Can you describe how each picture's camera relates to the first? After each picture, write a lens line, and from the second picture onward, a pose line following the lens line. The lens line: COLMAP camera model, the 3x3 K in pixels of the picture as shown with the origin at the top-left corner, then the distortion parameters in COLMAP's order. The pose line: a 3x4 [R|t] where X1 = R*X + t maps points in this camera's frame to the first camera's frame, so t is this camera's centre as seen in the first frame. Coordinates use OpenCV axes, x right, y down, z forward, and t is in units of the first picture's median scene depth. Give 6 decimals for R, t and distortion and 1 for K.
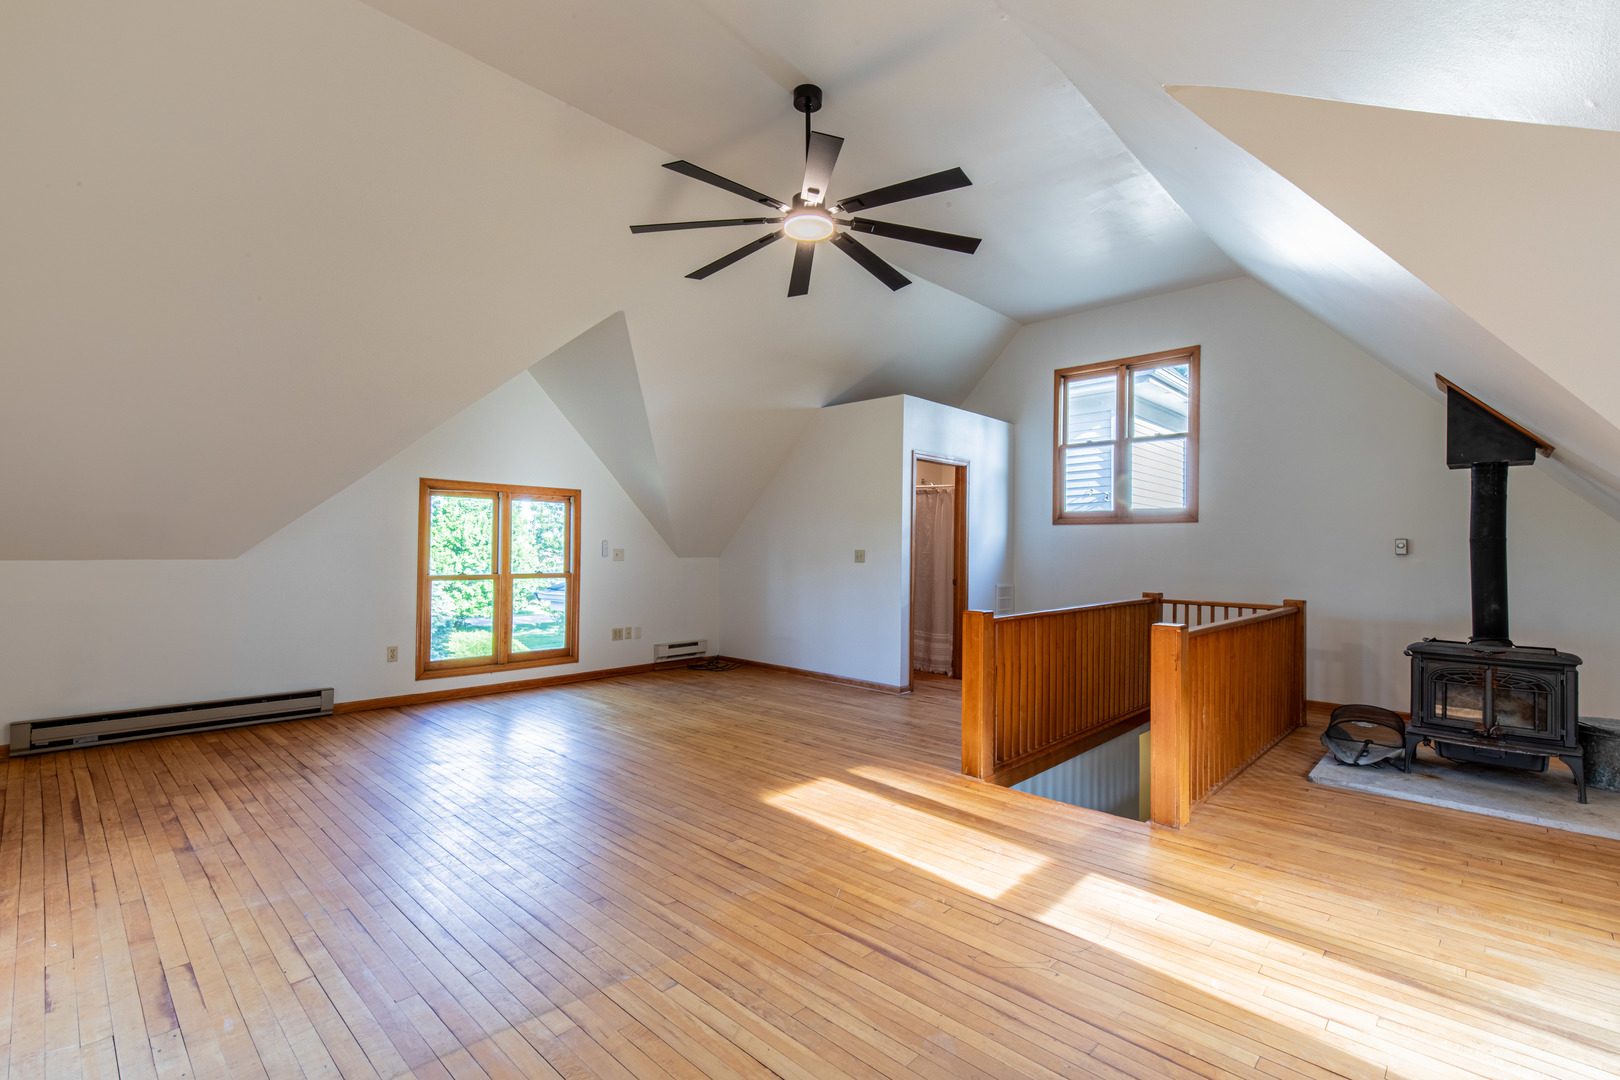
lens RADIAL K [[738.0, 0, 810.0], [0, 738.0, 540.0], [0, 0, 1]] dist [-0.009747, 0.000126]
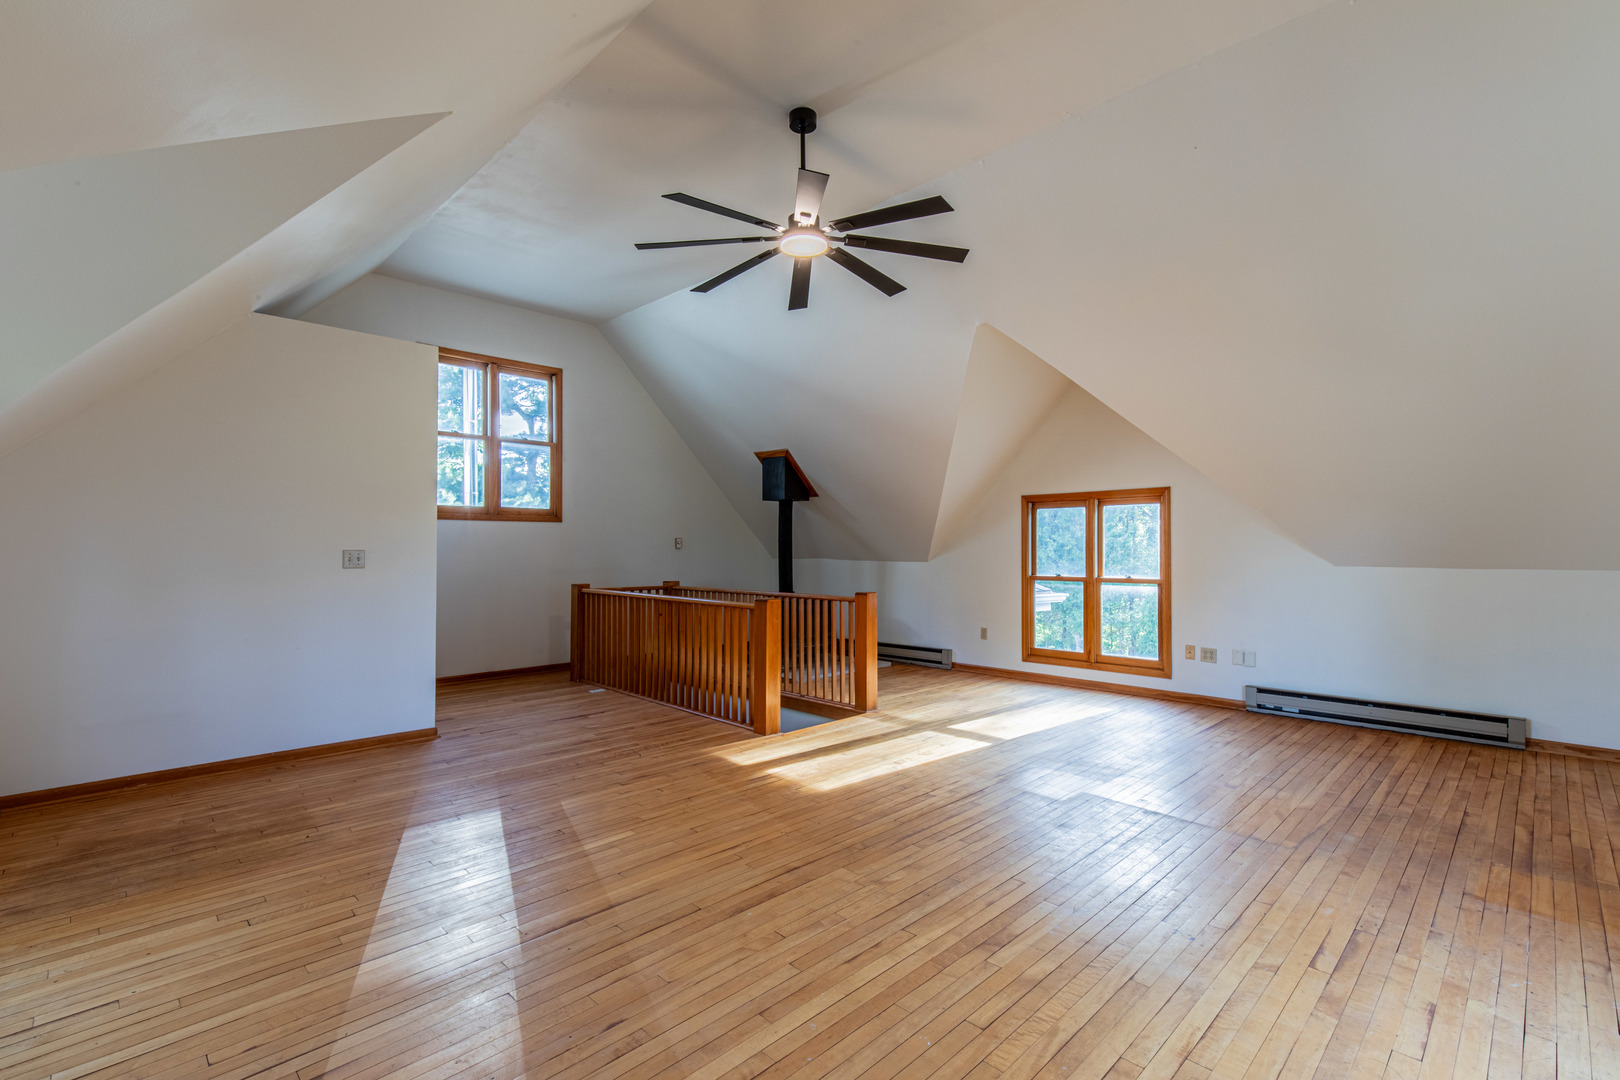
lens RADIAL K [[735.6, 0, 830.6], [0, 735.6, 546.1], [0, 0, 1]] dist [0.000558, 0.000017]
pose [[0.017141, -0.016572, 0.999716, -1.058778], [-0.012500, 0.999781, 0.016788, -0.016988], [-0.999775, -0.012784, 0.016930, 0.931310]]
